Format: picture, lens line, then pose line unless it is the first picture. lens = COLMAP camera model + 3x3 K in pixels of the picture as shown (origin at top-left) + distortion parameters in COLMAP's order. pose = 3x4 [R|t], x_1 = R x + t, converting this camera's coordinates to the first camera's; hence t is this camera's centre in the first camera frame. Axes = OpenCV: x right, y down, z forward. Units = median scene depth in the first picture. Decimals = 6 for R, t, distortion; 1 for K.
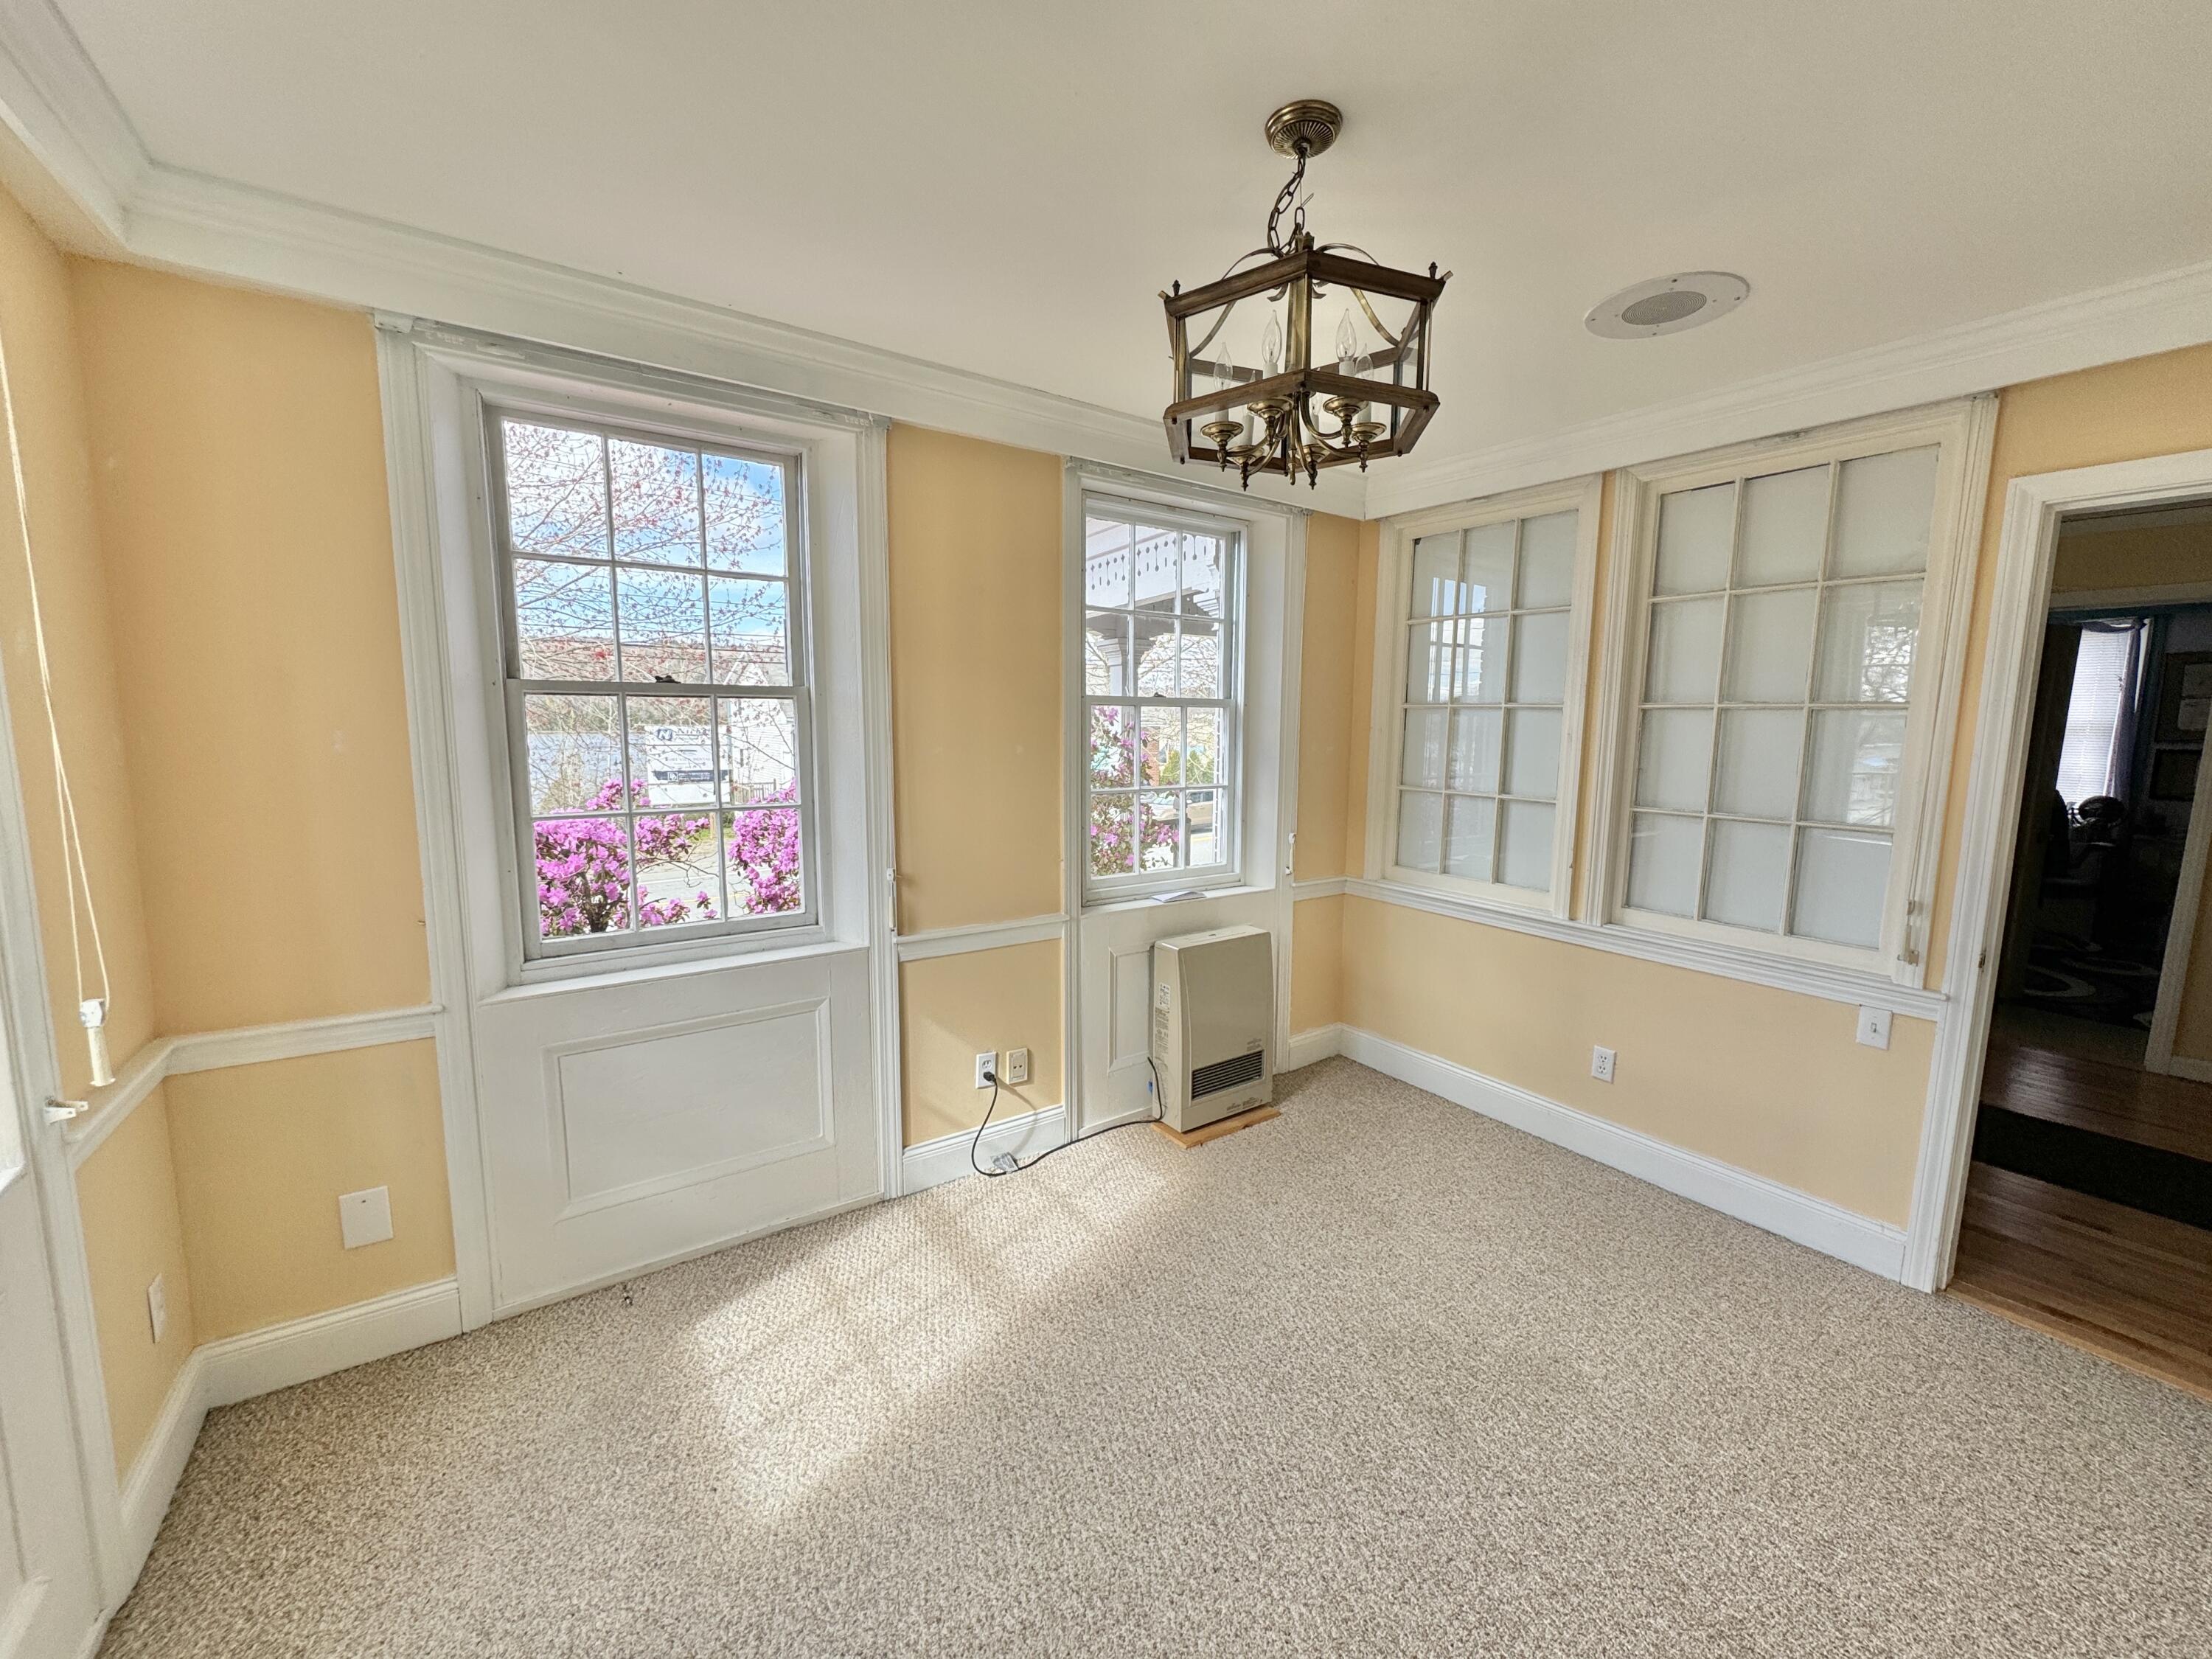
lens RADIAL K [[878.9, 0, 1109.5], [0, 878.9, 833.3], [0, 0, 1]] dist [-0.003554, 0.000039]
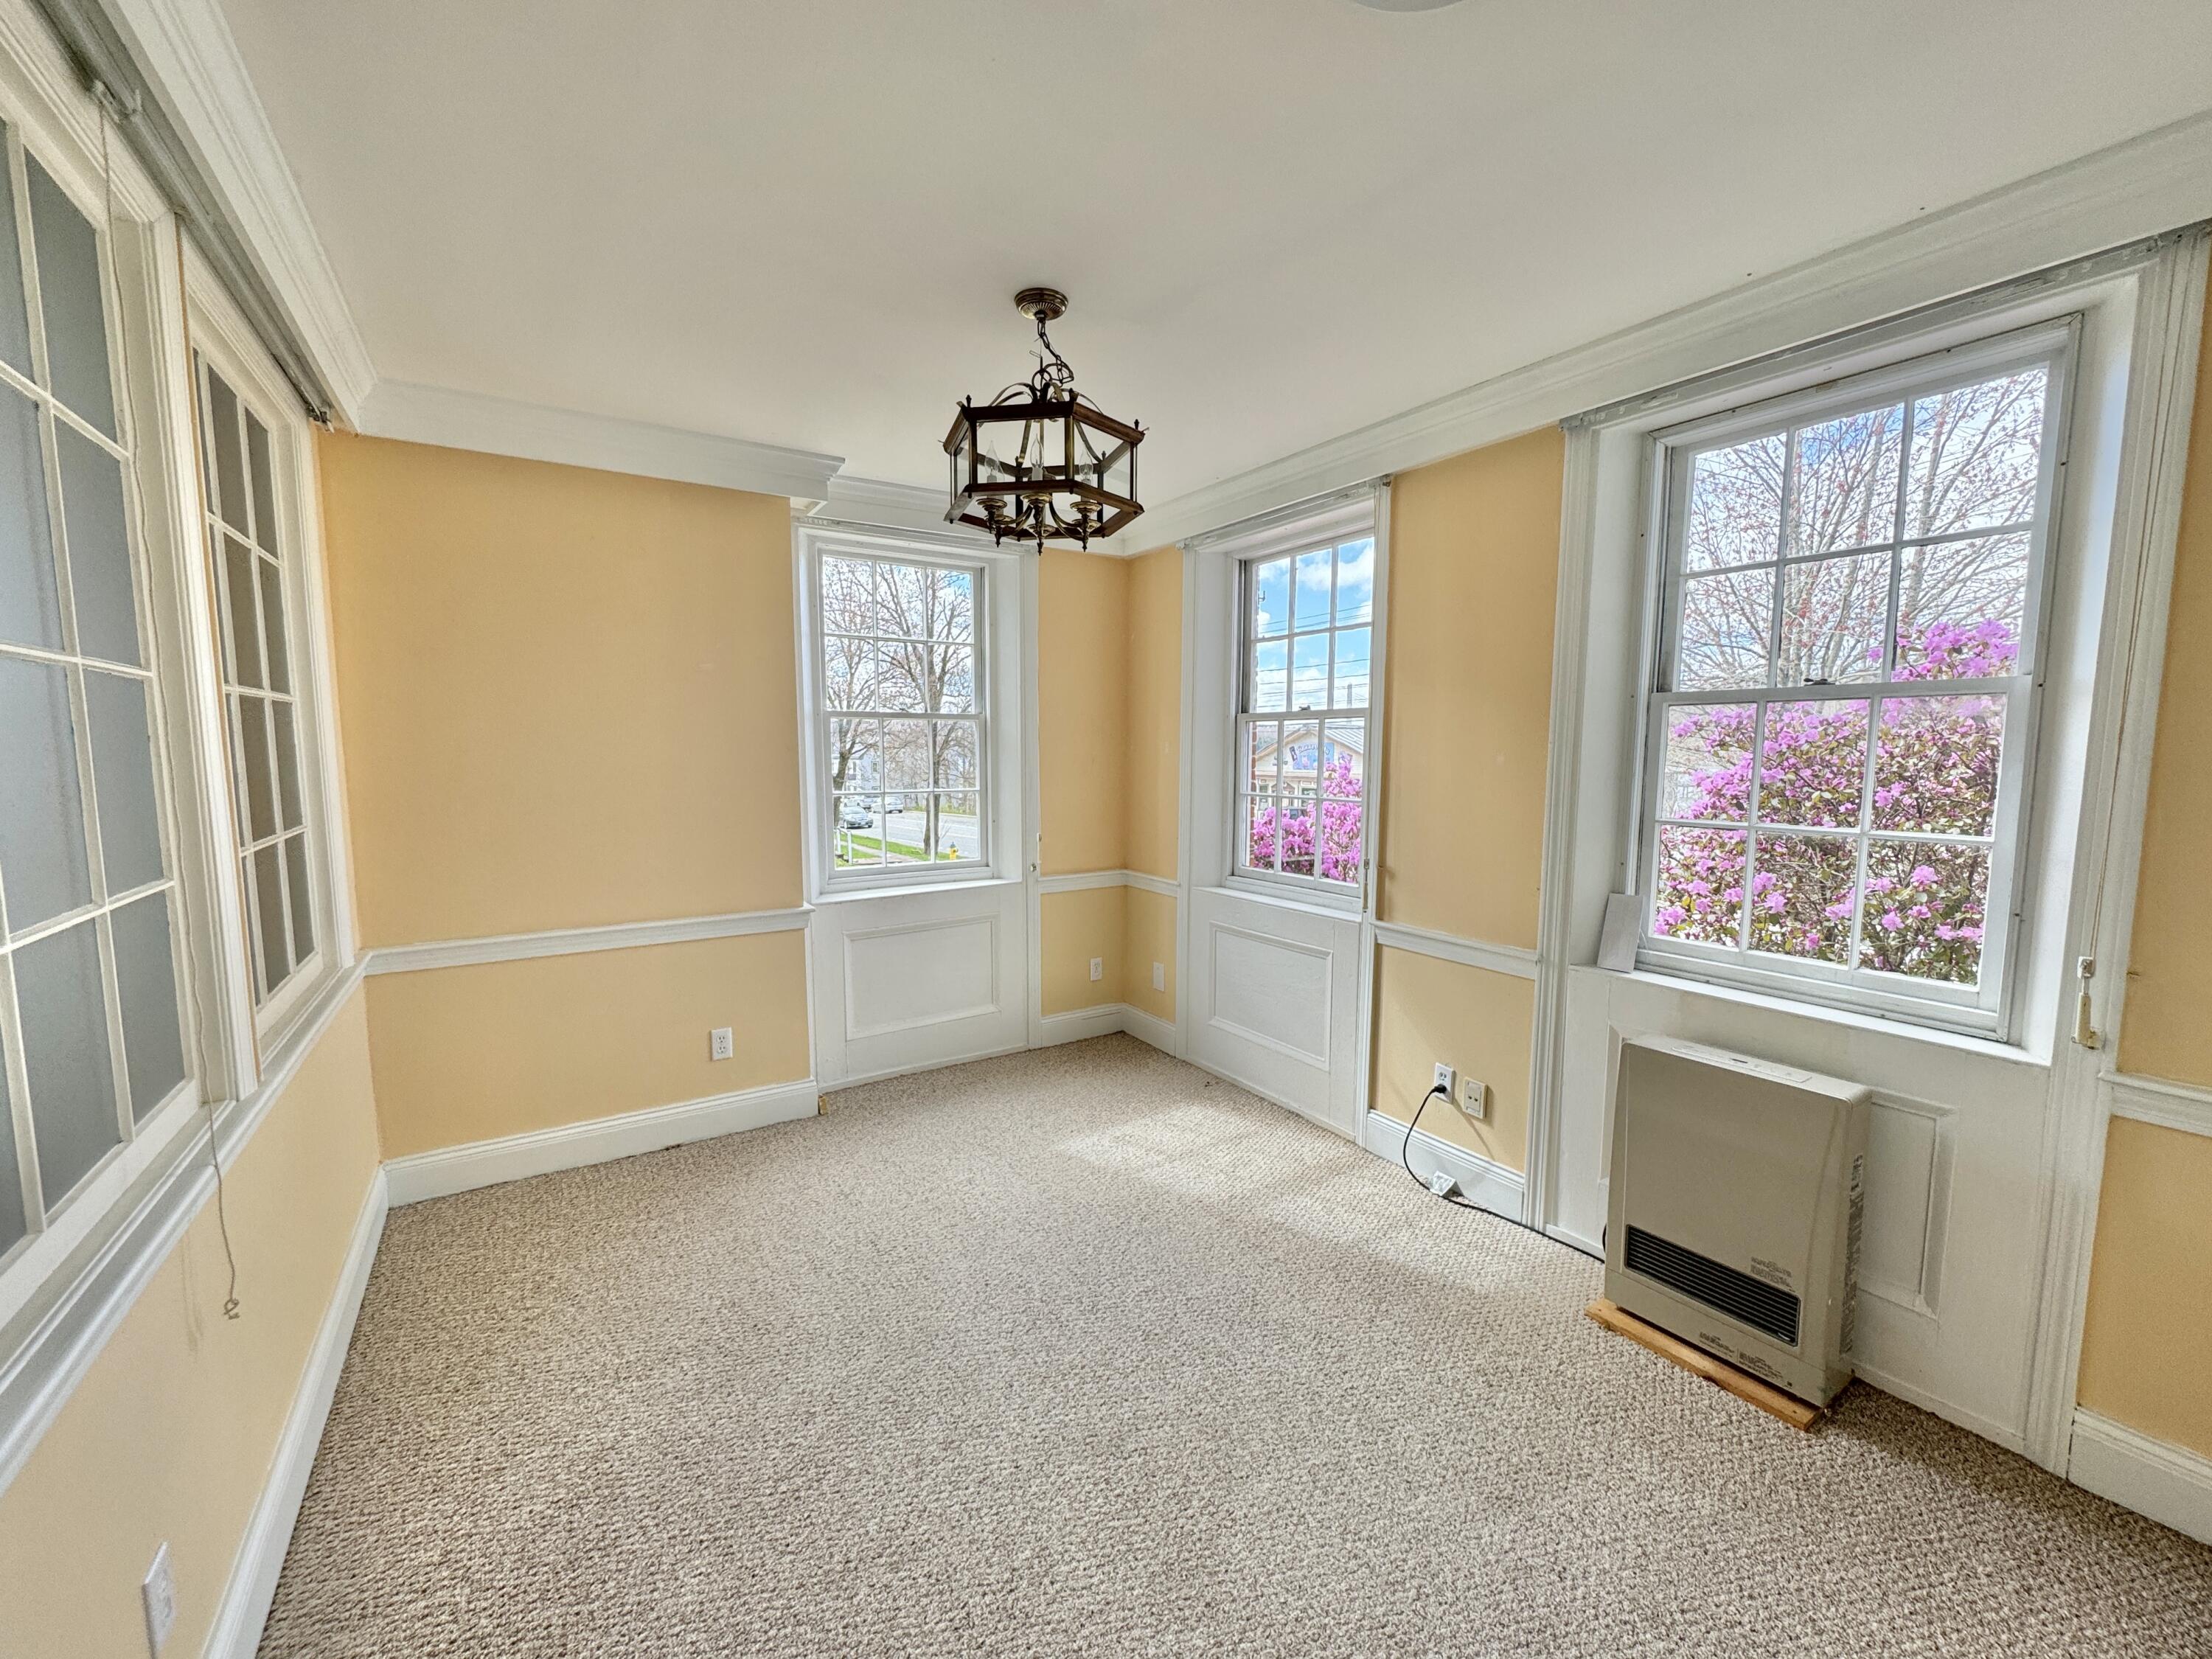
lens RADIAL K [[885.9, 0, 1101.0], [0, 885.9, 831.2], [0, 0, 1]] dist [-0.002600, -0.000058]
pose [[-0.041390, 0.097757, -0.994349, 0.845188], [-0.110148, 0.988690, 0.101785, -0.069410], [0.993053, 0.113738, -0.030154, 0.620704]]
